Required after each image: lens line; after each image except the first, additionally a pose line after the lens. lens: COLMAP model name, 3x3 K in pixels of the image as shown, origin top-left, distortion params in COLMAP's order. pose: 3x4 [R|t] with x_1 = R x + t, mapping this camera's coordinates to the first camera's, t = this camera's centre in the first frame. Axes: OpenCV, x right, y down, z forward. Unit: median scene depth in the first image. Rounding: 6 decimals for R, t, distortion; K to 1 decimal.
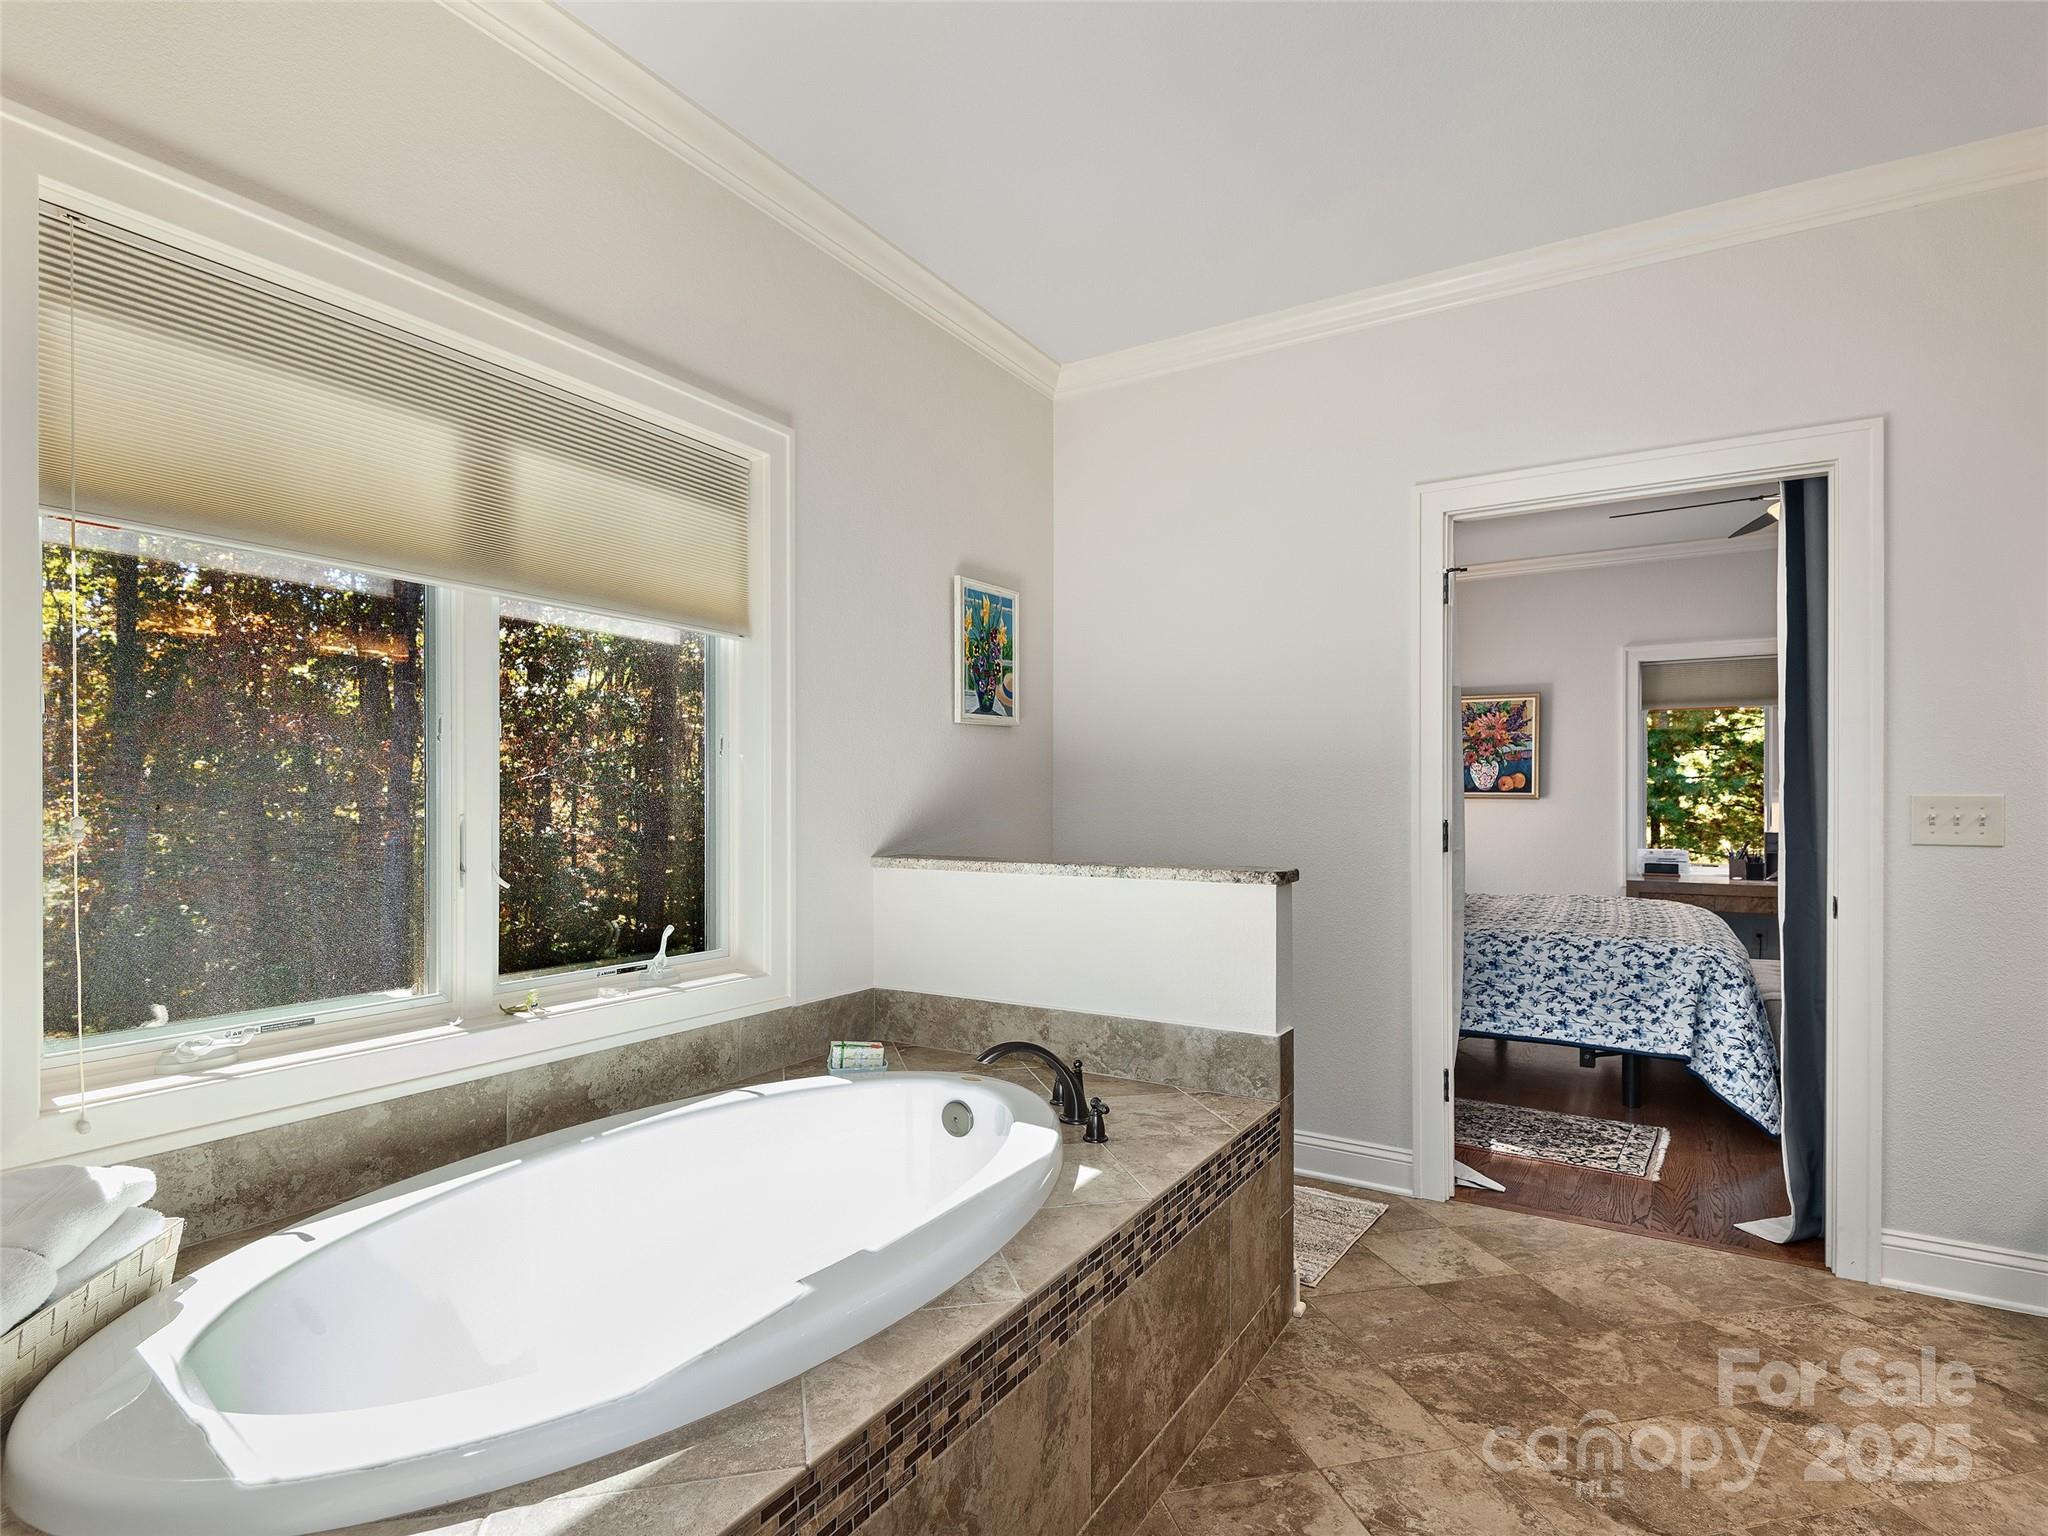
lens RADIAL K [[1057.4, 0, 1026.7], [0, 1057.4, 774.5], [0, 0, 1]] dist [0.018844, -0.012238]
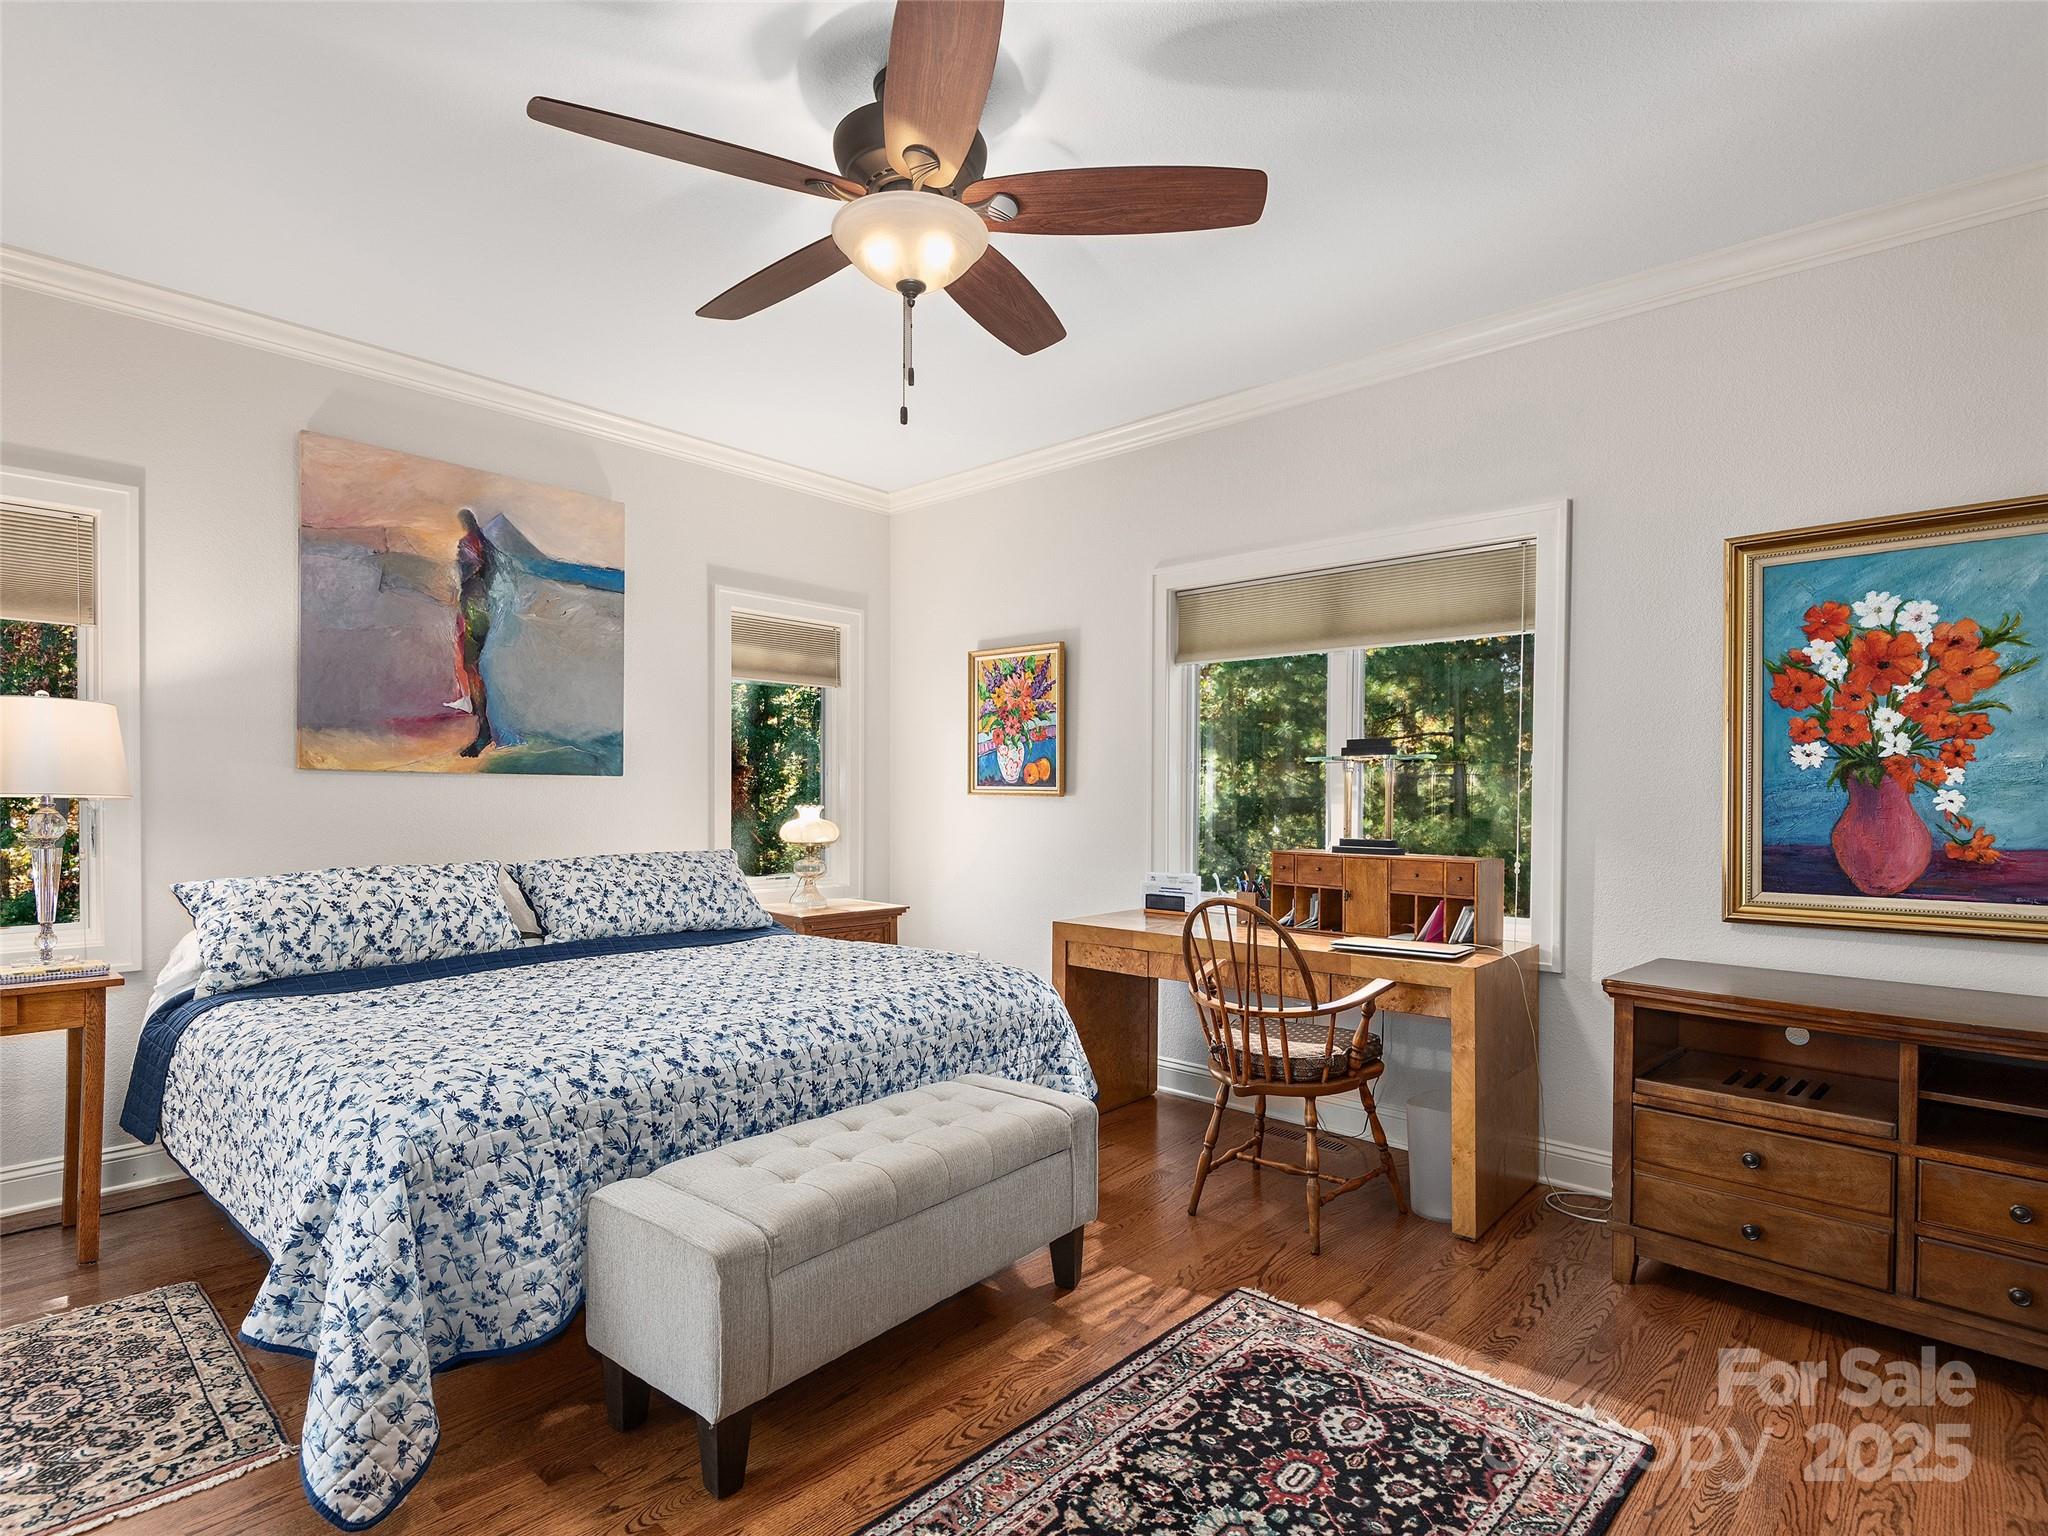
lens RADIAL K [[1057.4, 0, 1021.9], [0, 1057.4, 774.8], [0, 0, 1]] dist [0.018844, -0.012238]
pose [[0.983241, -0.002426, -0.182292, 0.576704], [0.003280, 0.999985, 0.004382, 0.006049], [0.182279, -0.004907, 0.983235, 0.315606]]
